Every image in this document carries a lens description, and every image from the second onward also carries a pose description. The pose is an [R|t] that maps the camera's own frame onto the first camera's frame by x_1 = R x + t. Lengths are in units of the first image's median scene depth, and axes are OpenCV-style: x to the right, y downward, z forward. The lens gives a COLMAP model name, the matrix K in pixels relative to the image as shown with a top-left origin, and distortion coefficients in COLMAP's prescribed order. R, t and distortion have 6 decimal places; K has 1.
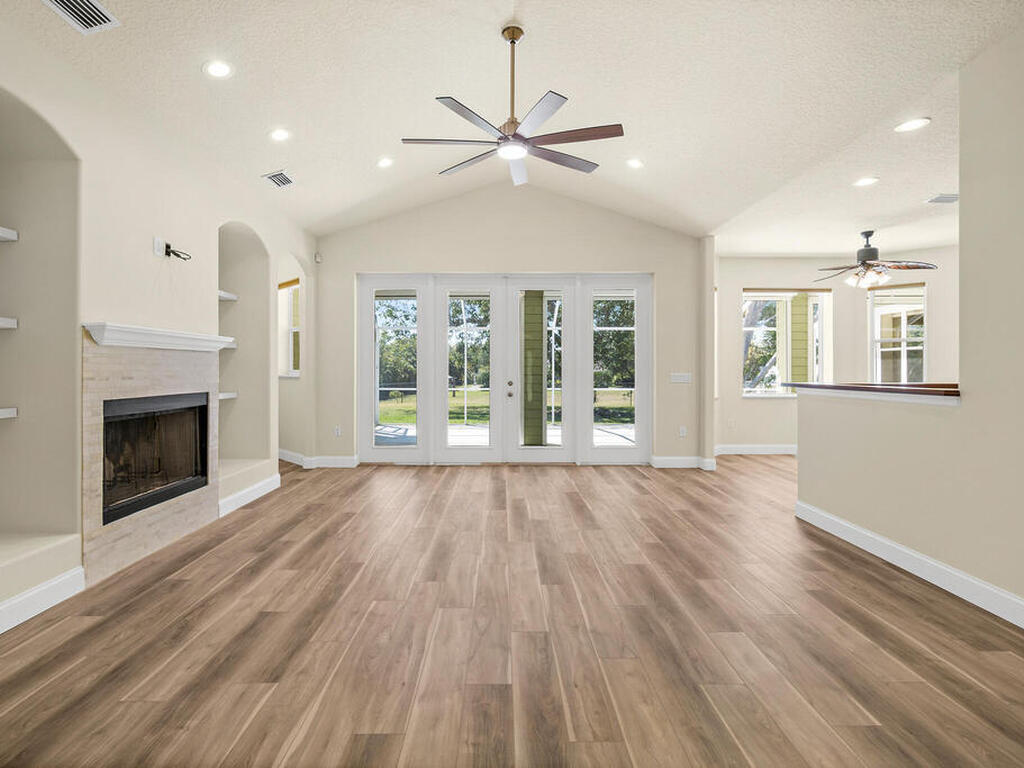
lens RADIAL K [[502.9, 0, 507.5], [0, 502.9, 375.9], [0, 0, 1]] dist [-0.003932, -0.000261]
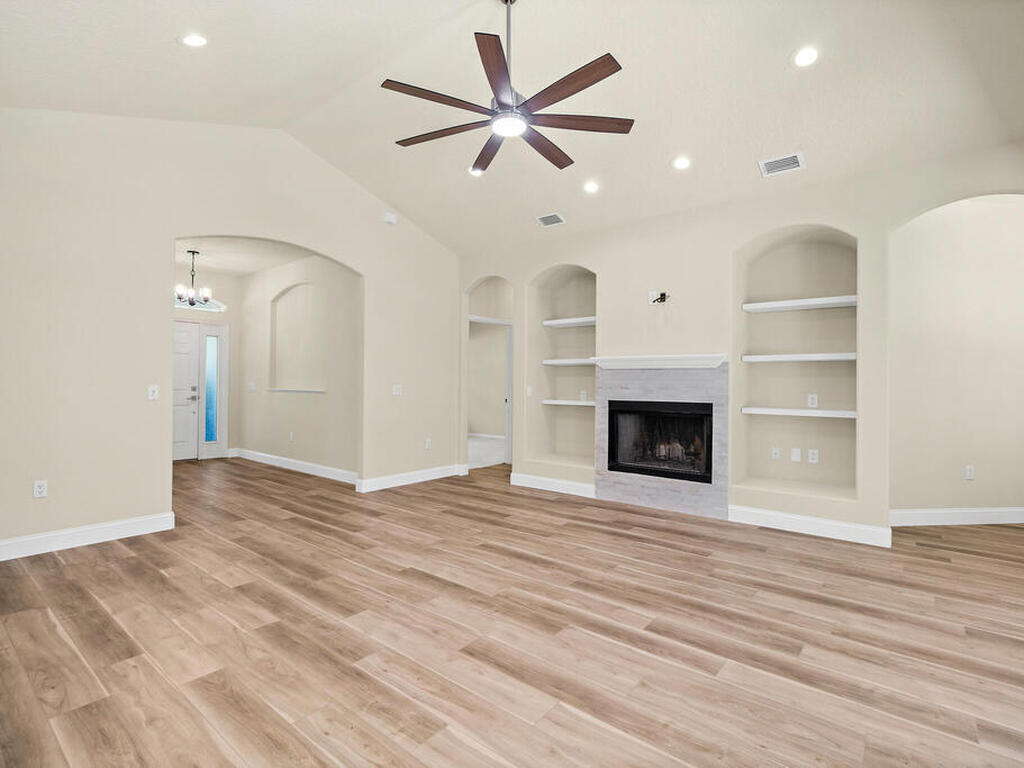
lens RADIAL K [[502.9, 0, 511.0], [0, 502.9, 379.8], [0, 0, 1]] dist [-0.003932, -0.000261]
pose [[-0.634966, -0.010601, -0.772467, 0.831858], [-0.018466, 0.999828, 0.001458, -0.020922], [0.772319, 0.015190, -0.635053, 1.936114]]
